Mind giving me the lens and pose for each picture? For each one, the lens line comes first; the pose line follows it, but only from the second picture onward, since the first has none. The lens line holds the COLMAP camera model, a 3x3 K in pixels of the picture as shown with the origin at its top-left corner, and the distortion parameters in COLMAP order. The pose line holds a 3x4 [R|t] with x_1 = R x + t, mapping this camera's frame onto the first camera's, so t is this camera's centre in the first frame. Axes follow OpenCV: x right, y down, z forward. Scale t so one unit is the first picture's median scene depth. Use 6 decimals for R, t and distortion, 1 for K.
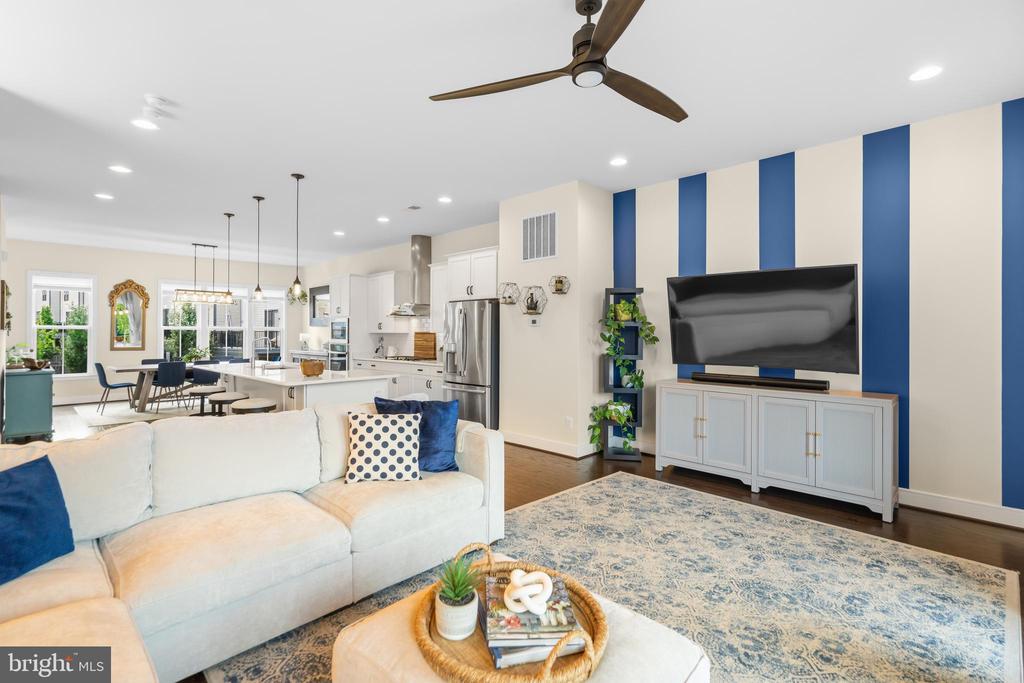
lens RADIAL K [[472.3, 0, 507.5], [0, 472.3, 334.1], [0, 0, 1]] dist [-0.003927, 0.000014]
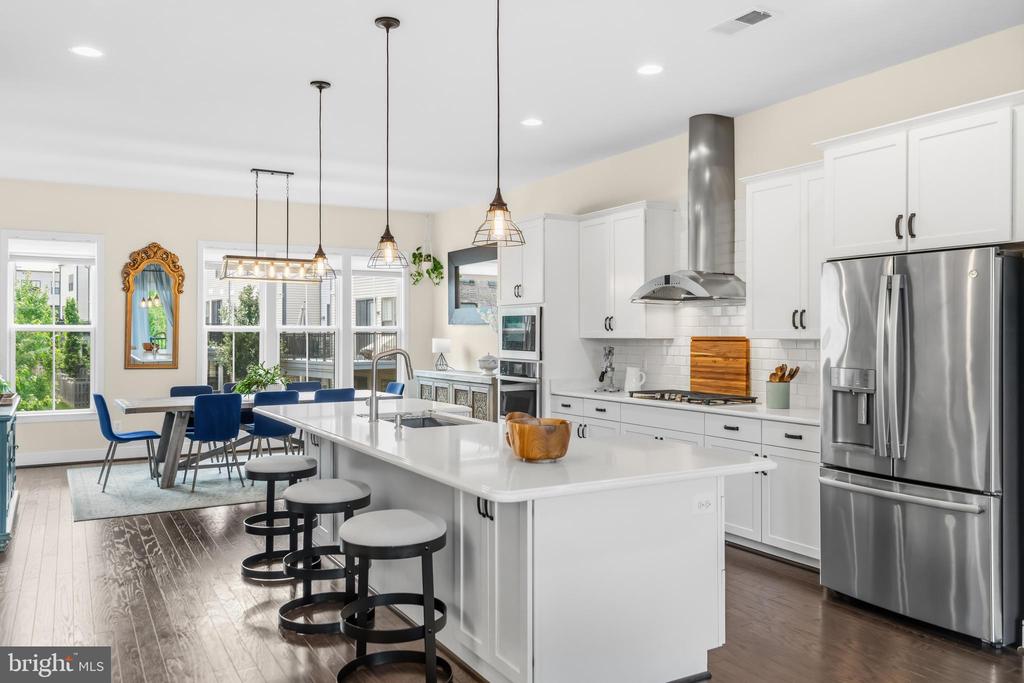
lens RADIAL K [[761.8, 0, 513.6], [0, 761.8, 338.5], [0, 0, 1]] dist [0.009260, 0.001318]
pose [[0.966056, 0.000351, -0.258332, -0.167387], [0.000286, 0.999997, 0.002429, -0.004307], [0.258332, -0.002420, 0.966053, 0.253635]]
